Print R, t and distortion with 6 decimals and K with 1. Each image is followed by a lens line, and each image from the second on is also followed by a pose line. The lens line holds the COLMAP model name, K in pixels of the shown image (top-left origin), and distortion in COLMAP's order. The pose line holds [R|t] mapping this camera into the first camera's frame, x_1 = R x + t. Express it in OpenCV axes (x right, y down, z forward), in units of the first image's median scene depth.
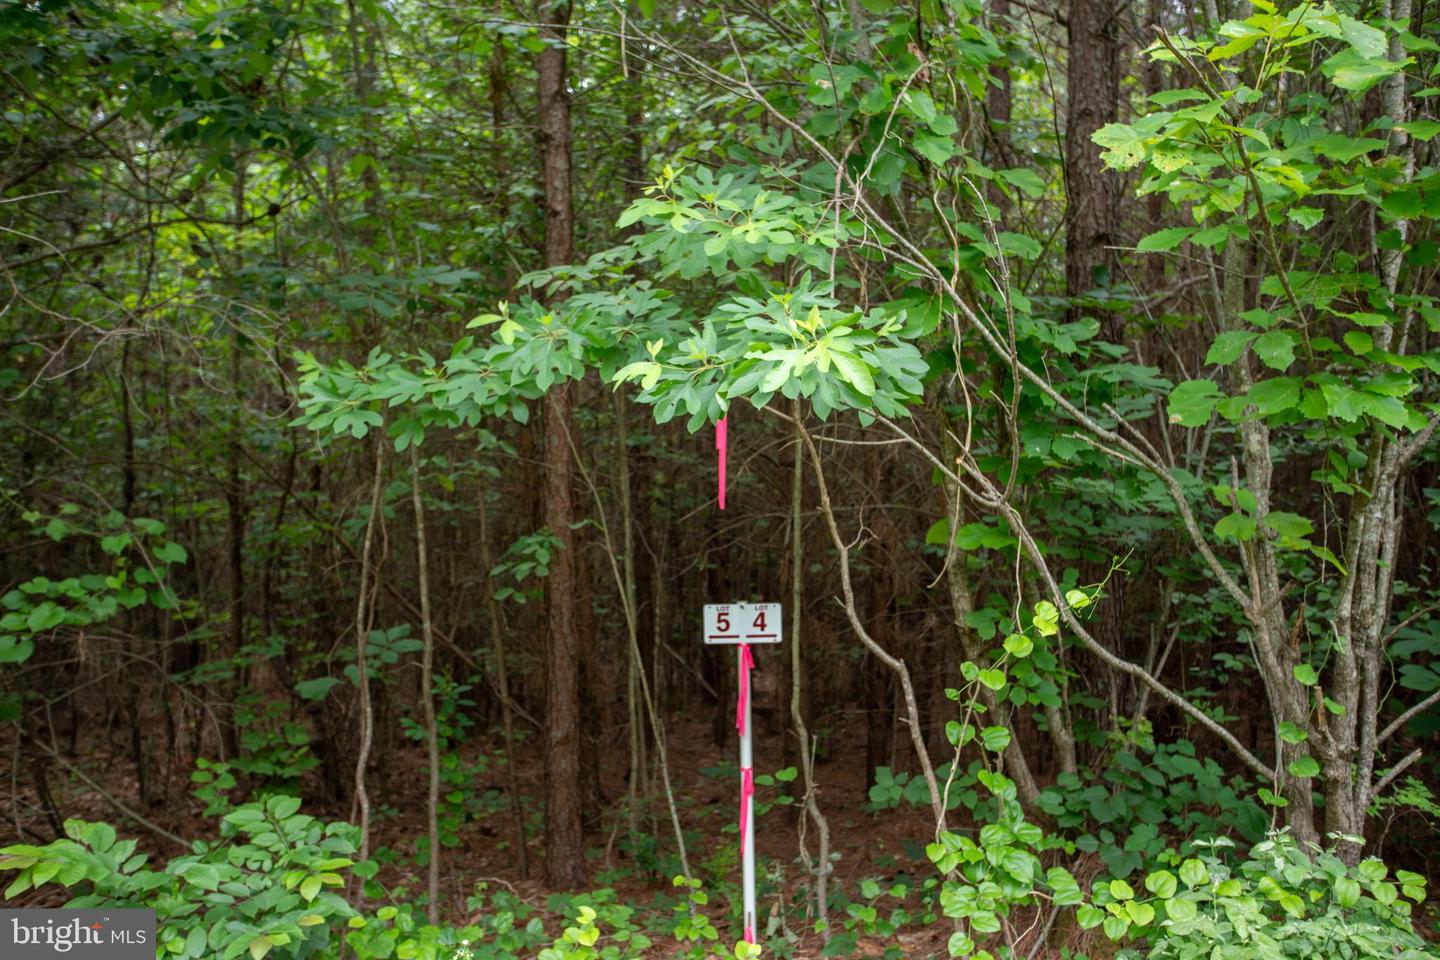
lens RADIAL K [[1343.6, 0, 718.7], [0, 1343.6, 461.0], [0, 0, 1]] dist [-0.011899, 0.101546]
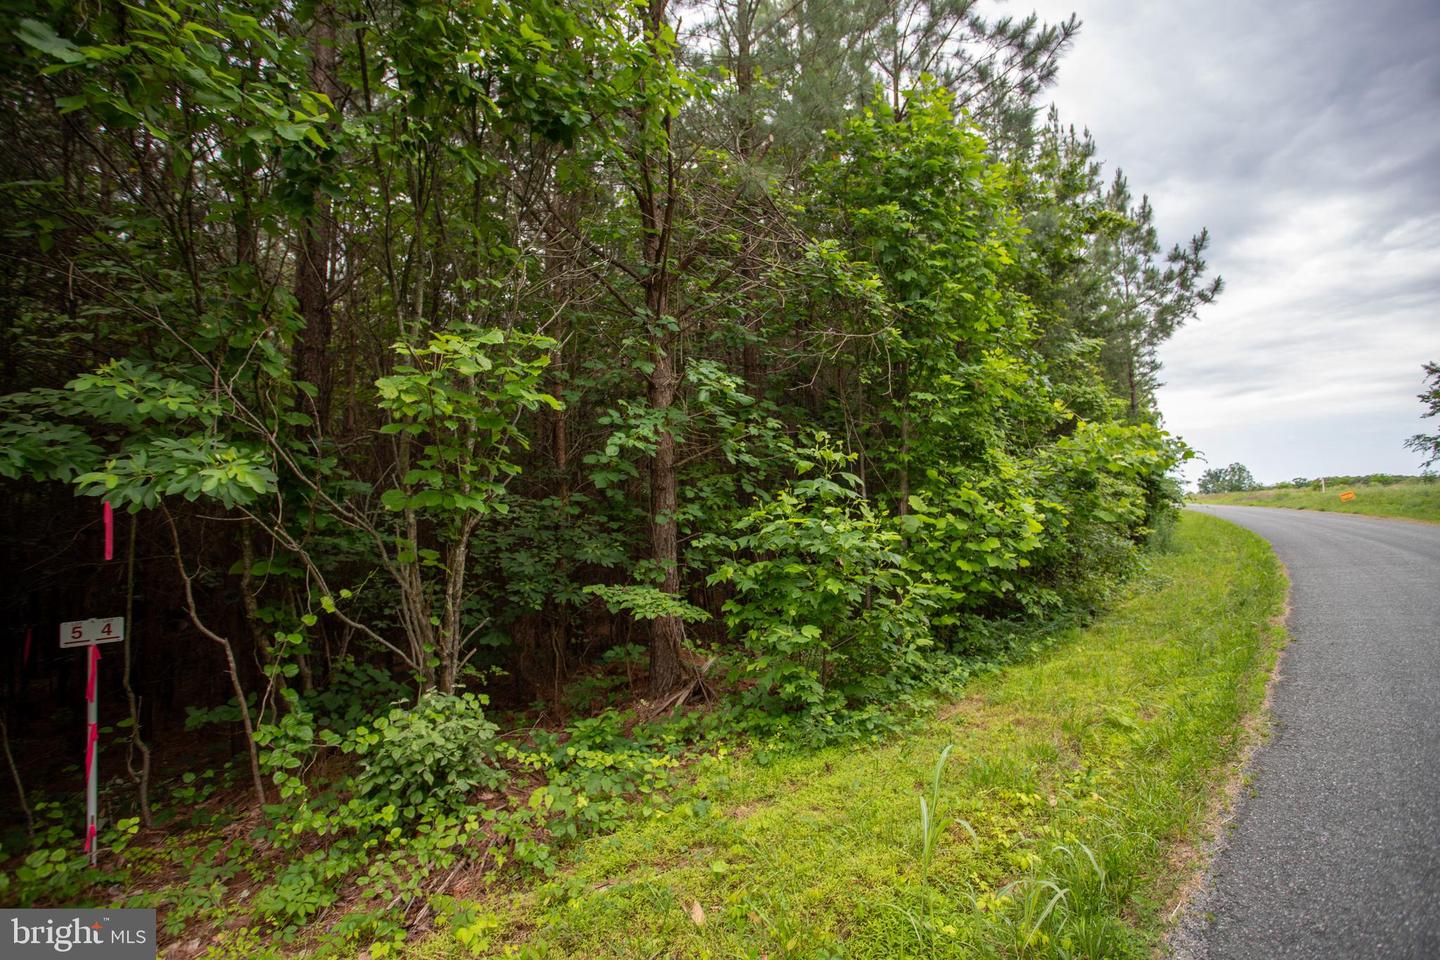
lens RADIAL K [[706.1, 0, 713.3], [0, 706.1, 472.6], [0, 0, 1]] dist [-0.075817, 0.033691]
pose [[0.637705, 0.043063, 0.769076, -0.181015], [0.016539, 0.997440, -0.069565, -0.000425], [-0.770103, 0.057082, 0.635360, -0.121429]]
